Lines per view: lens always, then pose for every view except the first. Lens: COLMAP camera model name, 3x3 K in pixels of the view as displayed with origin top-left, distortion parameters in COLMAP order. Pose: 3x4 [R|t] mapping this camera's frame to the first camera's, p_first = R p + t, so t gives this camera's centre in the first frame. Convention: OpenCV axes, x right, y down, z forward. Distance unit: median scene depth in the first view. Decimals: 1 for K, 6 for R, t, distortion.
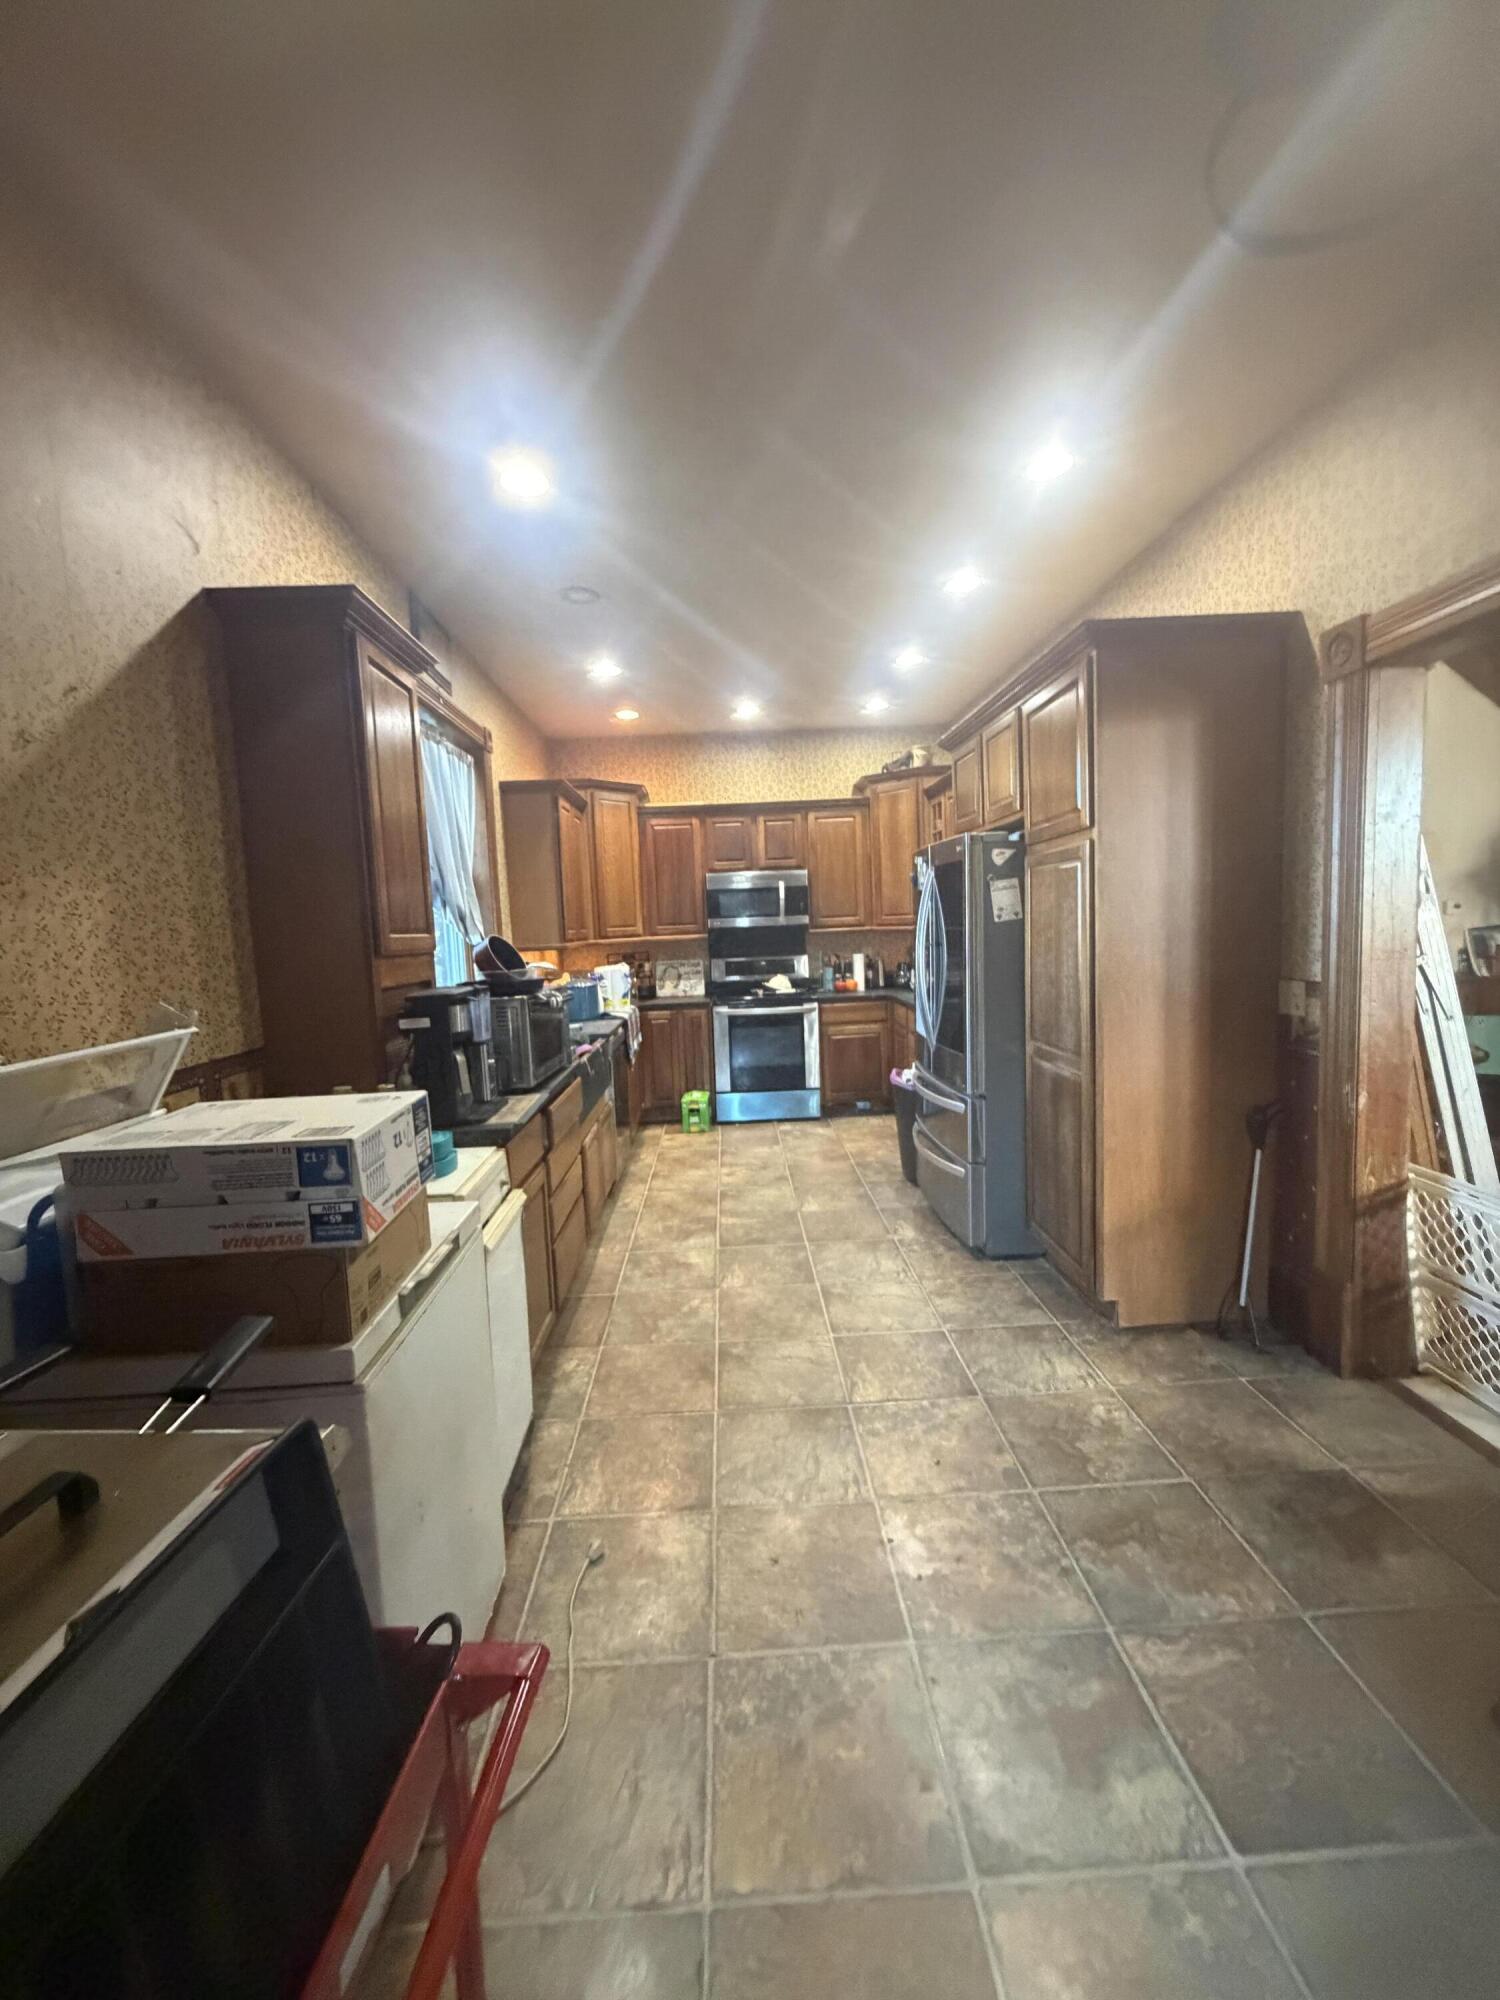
lens RADIAL K [[804.3, 0, 748.6], [0, 804.3, 995.6], [0, 0, 1]] dist [0.002742, 0.000376]
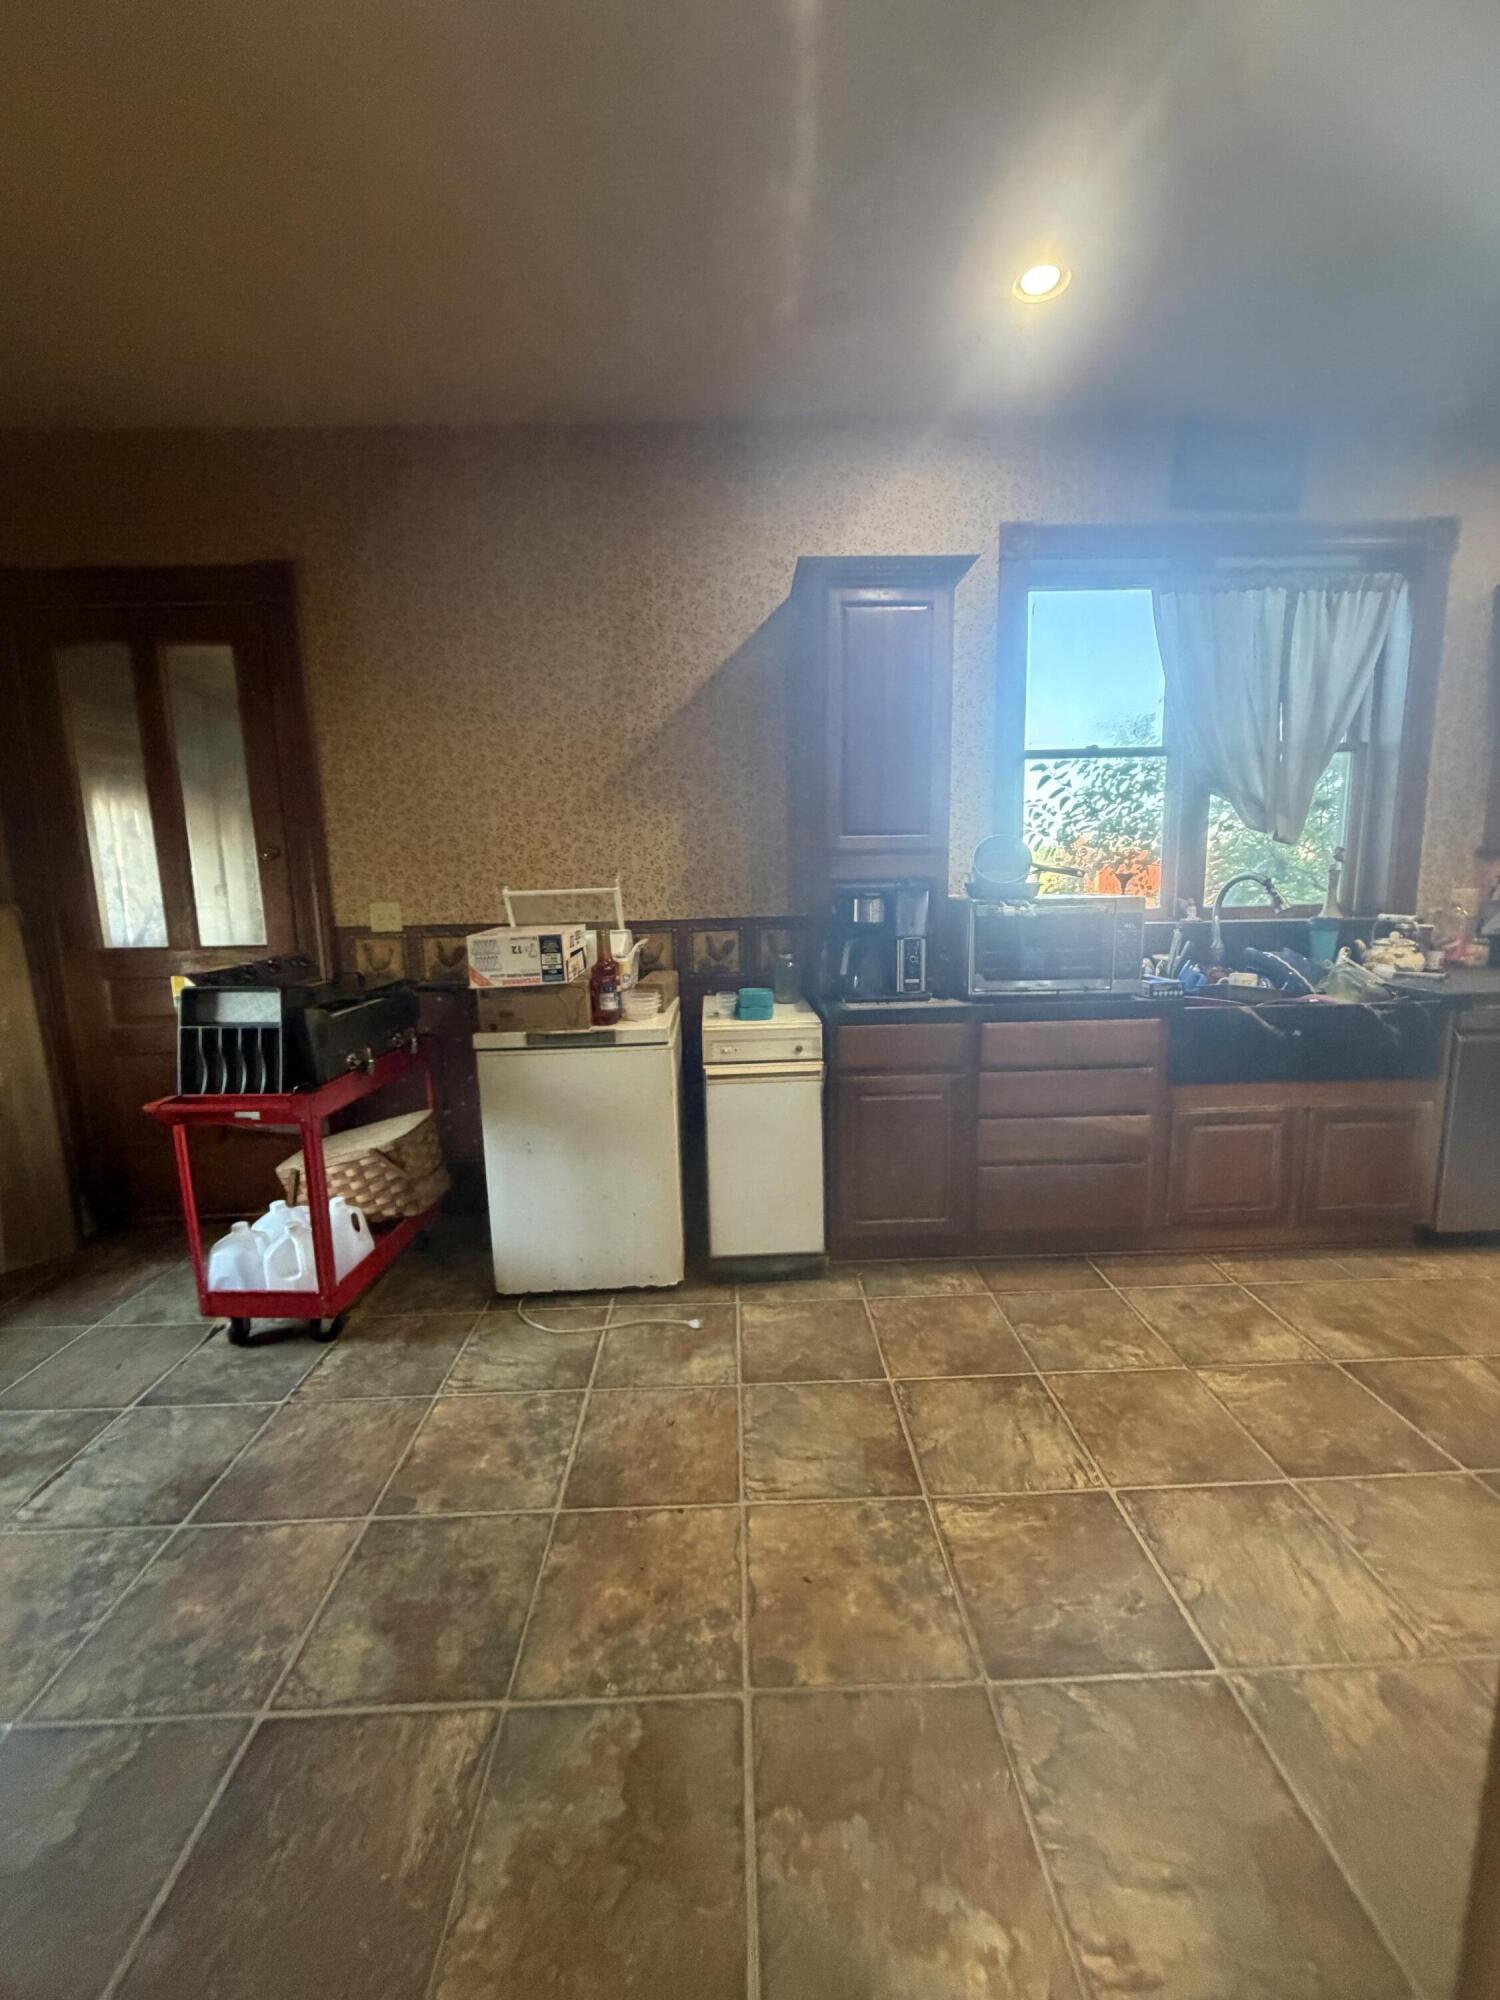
lens RADIAL K [[797.0, 0, 749.5], [0, 797.0, 990.6], [0, 0, 1]] dist [-0.001952, -0.000010]
pose [[-0.008807, 0.192762, -0.981206, 0.698332], [-0.067825, 0.978869, 0.192912, -0.062300], [0.997658, 0.068249, 0.004453, 0.758399]]
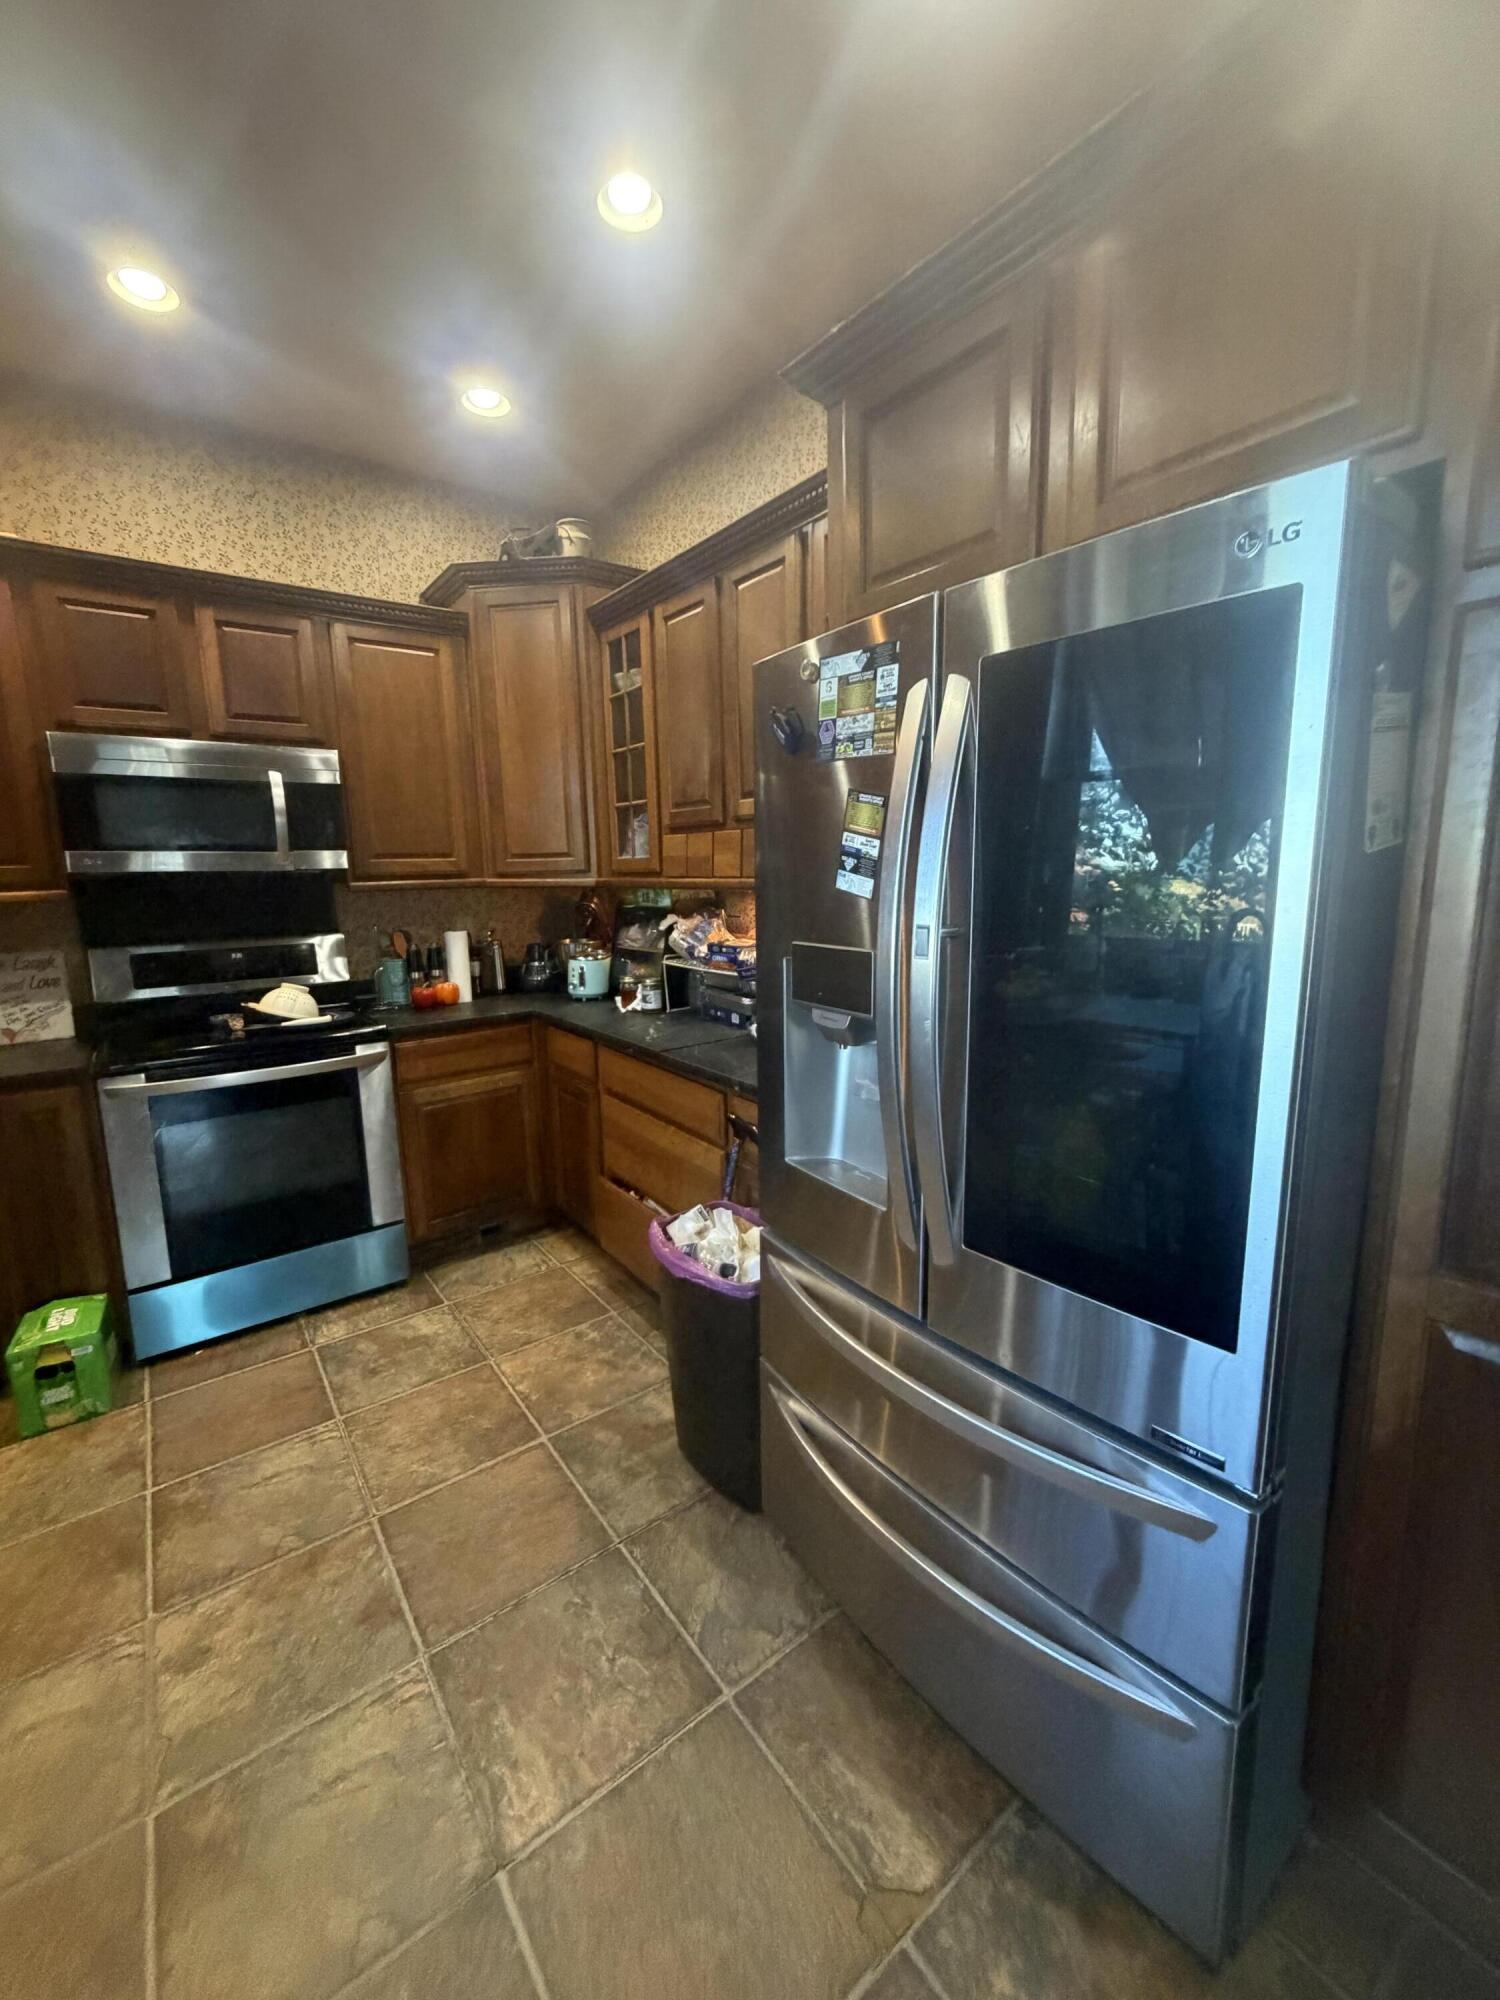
lens RADIAL K [[804.3, 0, 748.6], [0, 804.3, 995.6], [0, 0, 1]] dist [0.002742, 0.000376]
pose [[0.819092, -0.066941, 0.569743, -0.006099], [0.036261, 0.997224, 0.065036, -0.039593], [-0.572514, -0.032611, 0.819246, 0.498833]]
